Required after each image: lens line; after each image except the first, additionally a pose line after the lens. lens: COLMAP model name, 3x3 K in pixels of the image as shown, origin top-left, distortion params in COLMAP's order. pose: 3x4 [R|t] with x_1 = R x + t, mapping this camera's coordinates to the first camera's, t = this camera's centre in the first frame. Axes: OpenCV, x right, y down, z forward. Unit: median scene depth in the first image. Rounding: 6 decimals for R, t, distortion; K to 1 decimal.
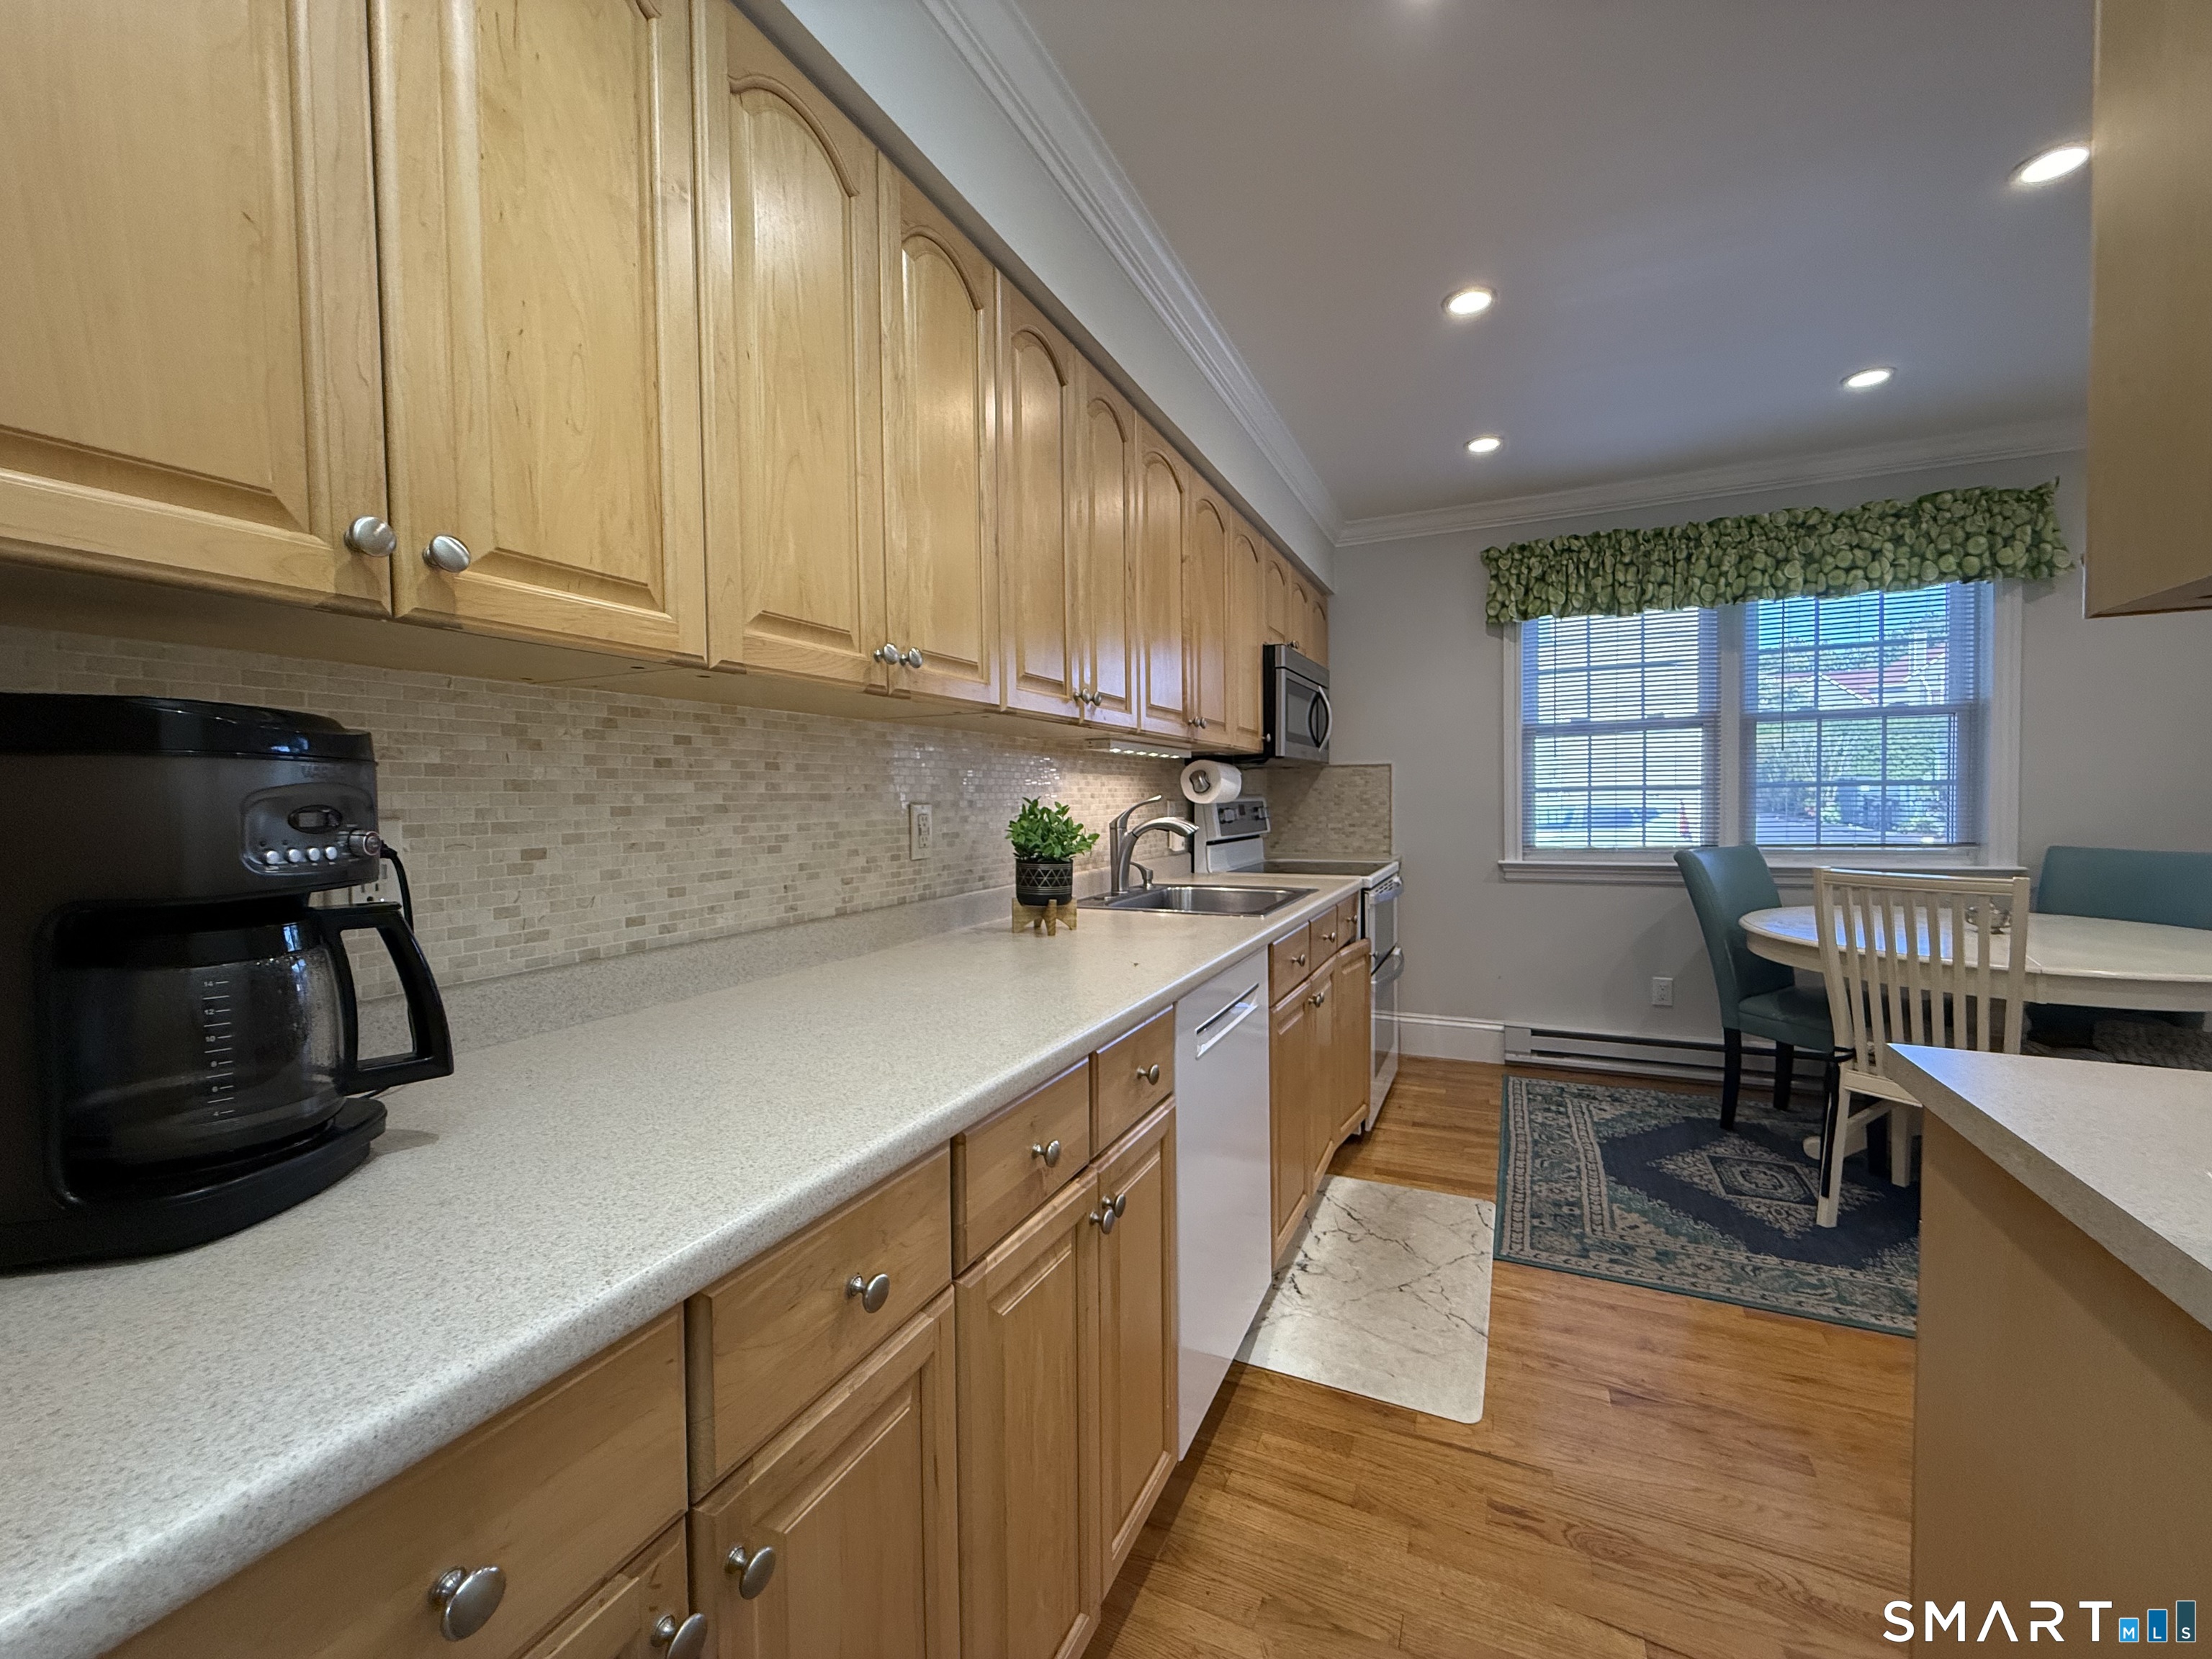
lens RADIAL K [[883.5, 0, 1098.7], [0, 883.5, 825.6], [0, 0, 1]] dist [-0.002436, 0.001000]
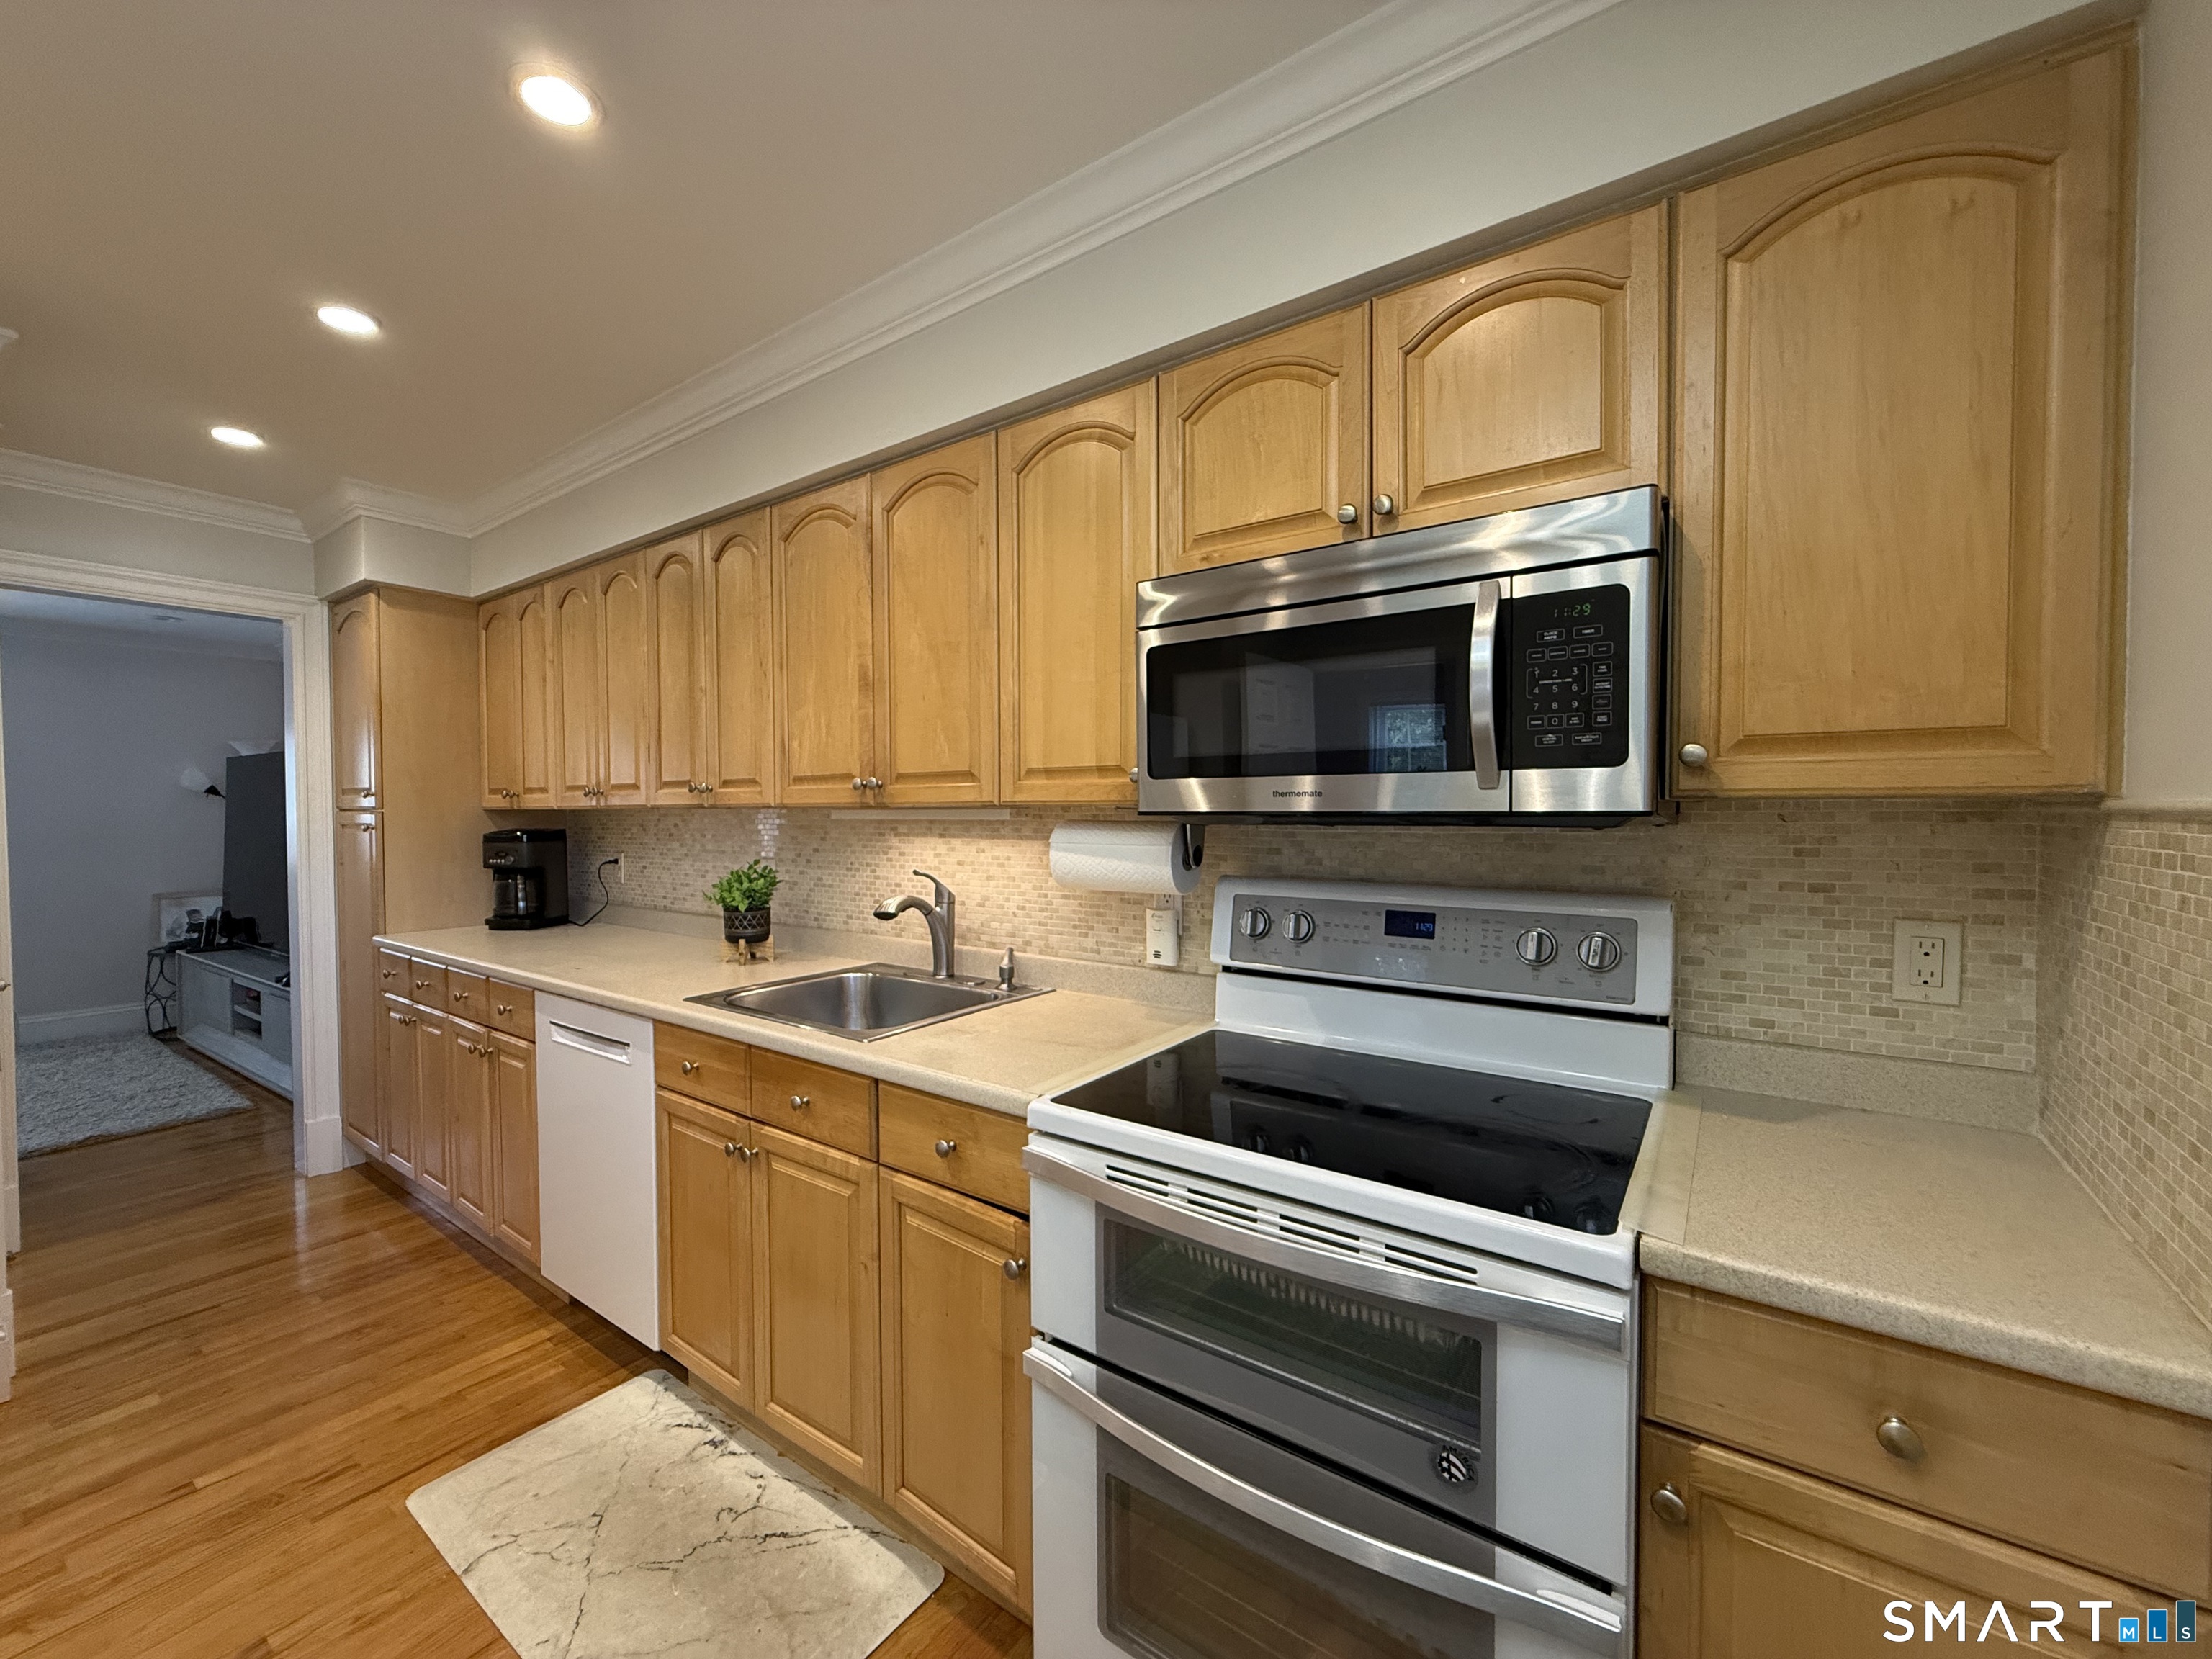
lens RADIAL K [[883.5, 0, 1109.9], [0, 883.5, 830.2], [0, 0, 1]] dist [-0.002436, 0.001000]
pose [[-0.175584, 0.035926, -0.983809, 1.250326], [-0.025783, 0.998823, 0.041075, -0.159206], [0.984127, 0.032578, -0.174451, 1.933405]]
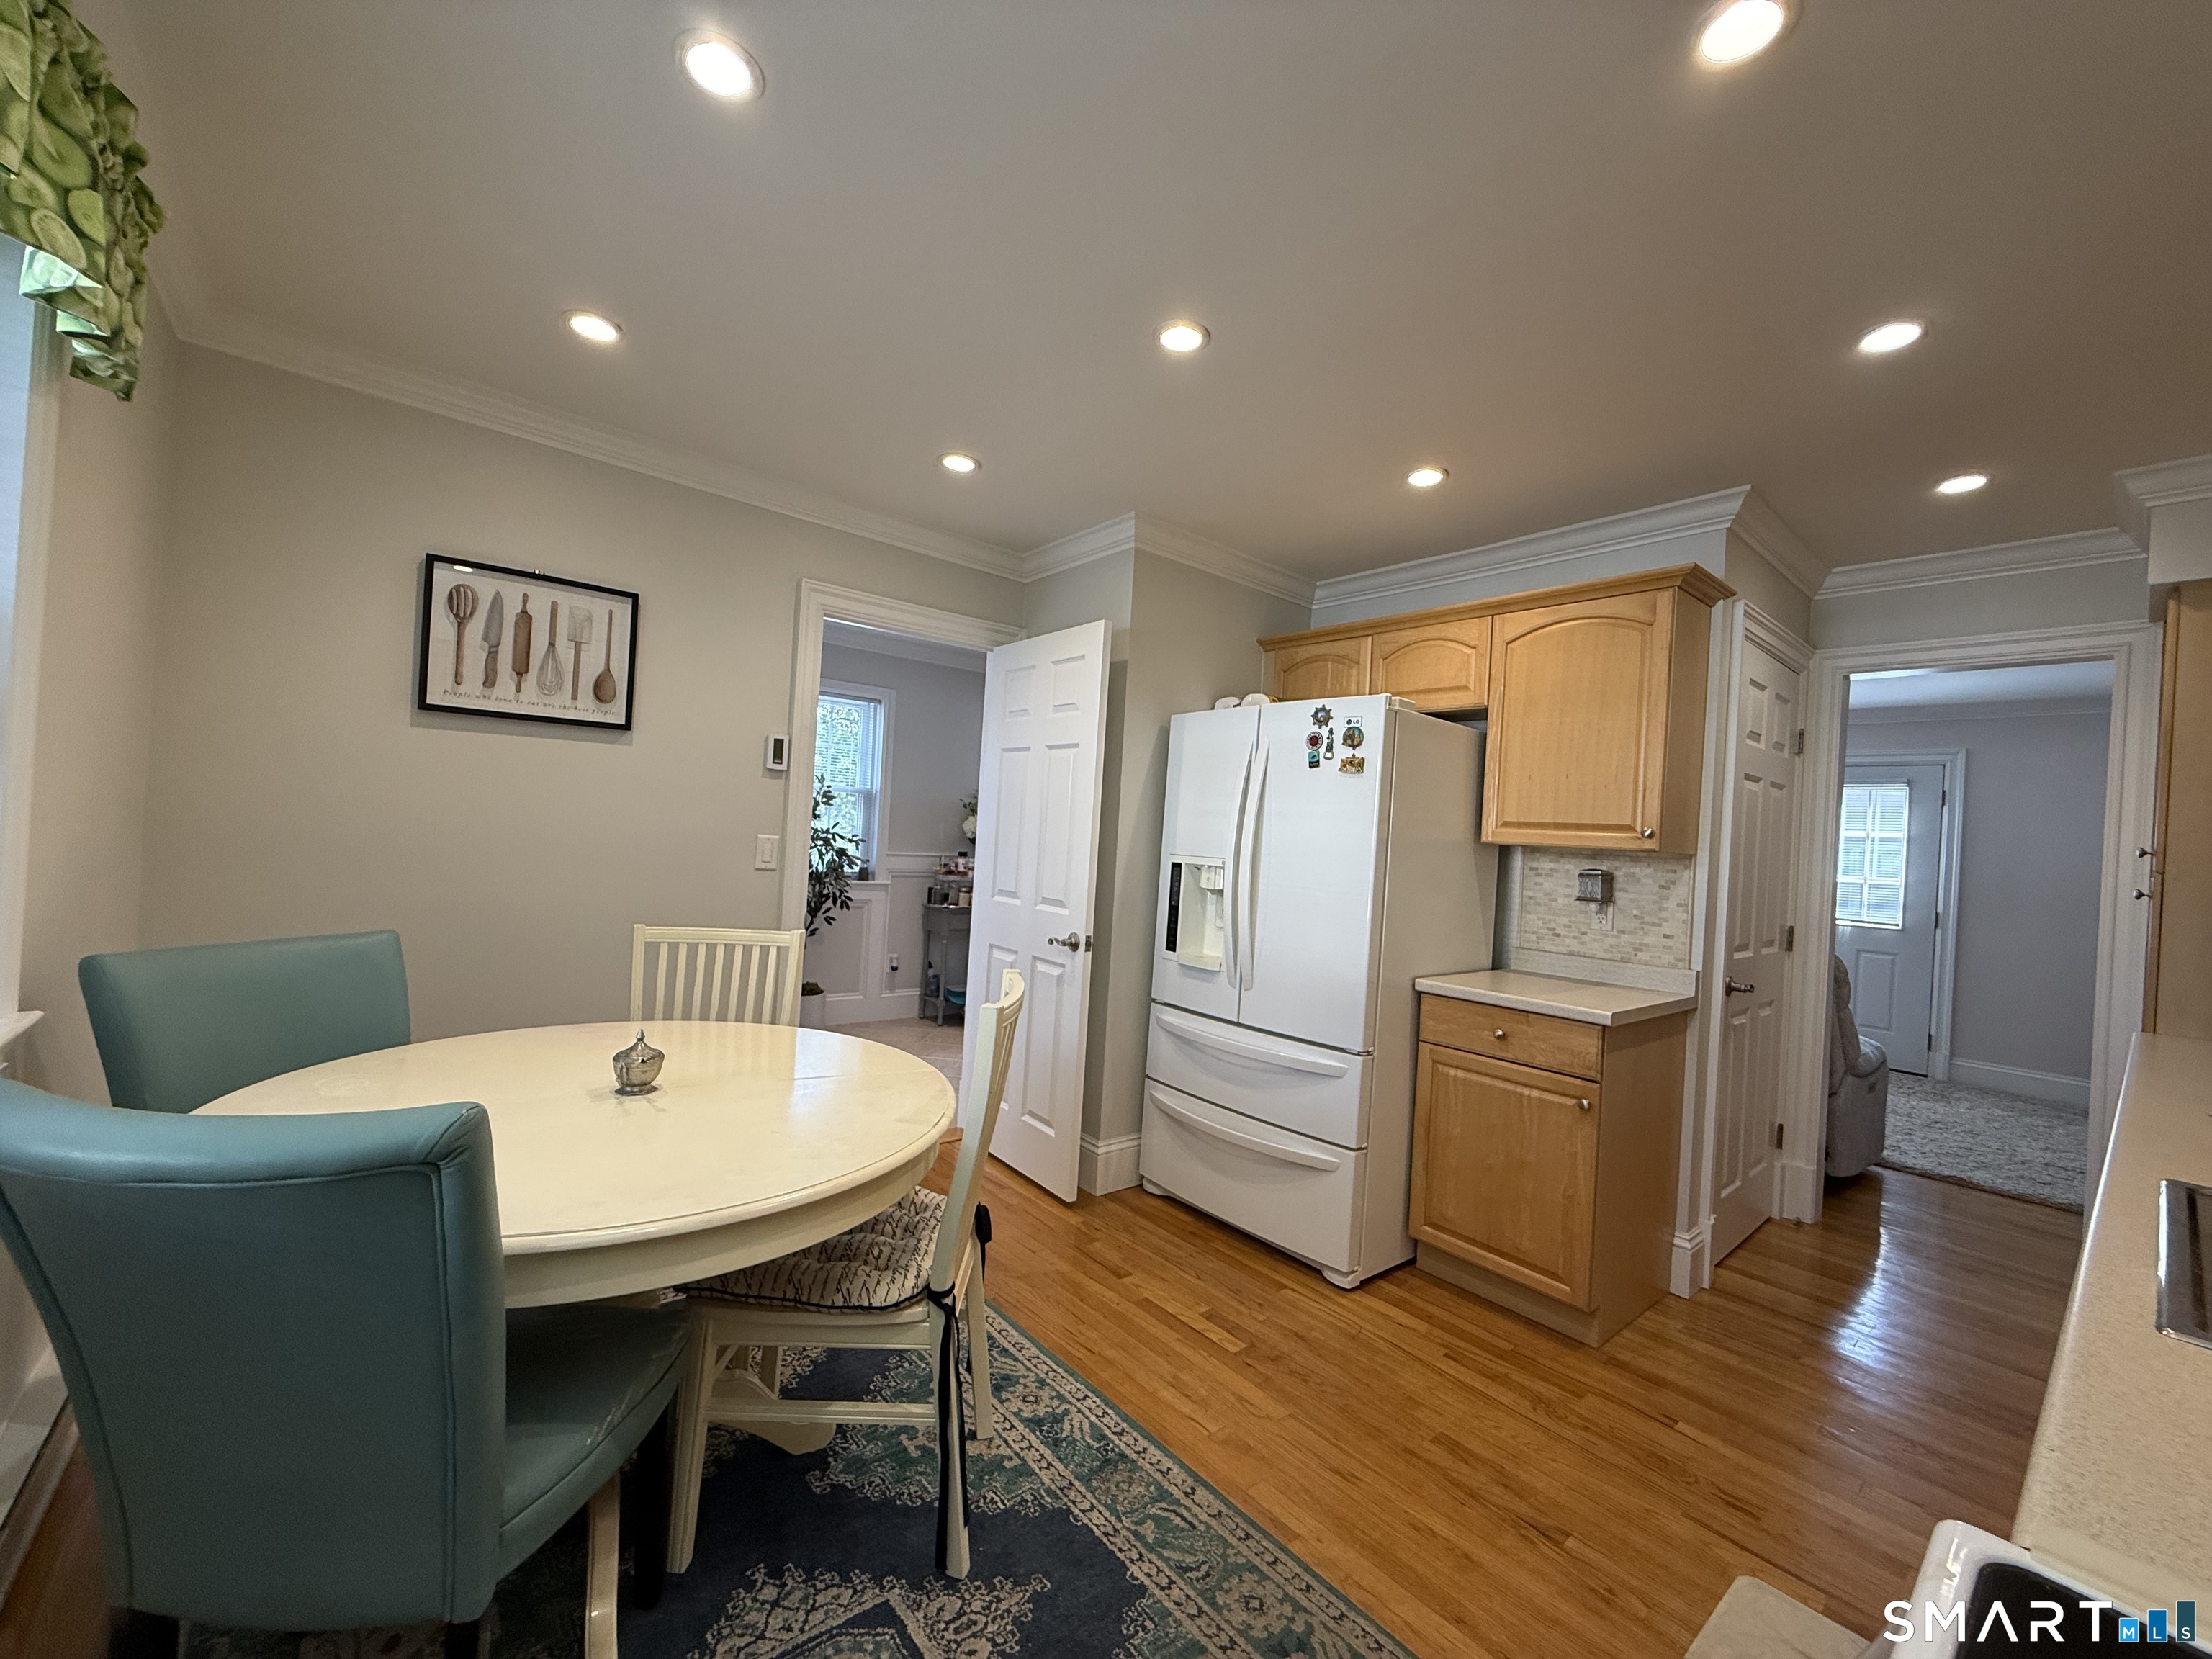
lens RADIAL K [[883.5, 0, 1099.6], [0, 883.5, 828.8], [0, 0, 1]] dist [-0.002436, 0.001000]
pose [[-0.905641, -0.037643, 0.422371, 0.683302], [-0.033226, 0.999289, 0.017816, -0.127806], [-0.422741, 0.002101, -0.906248, 2.140408]]
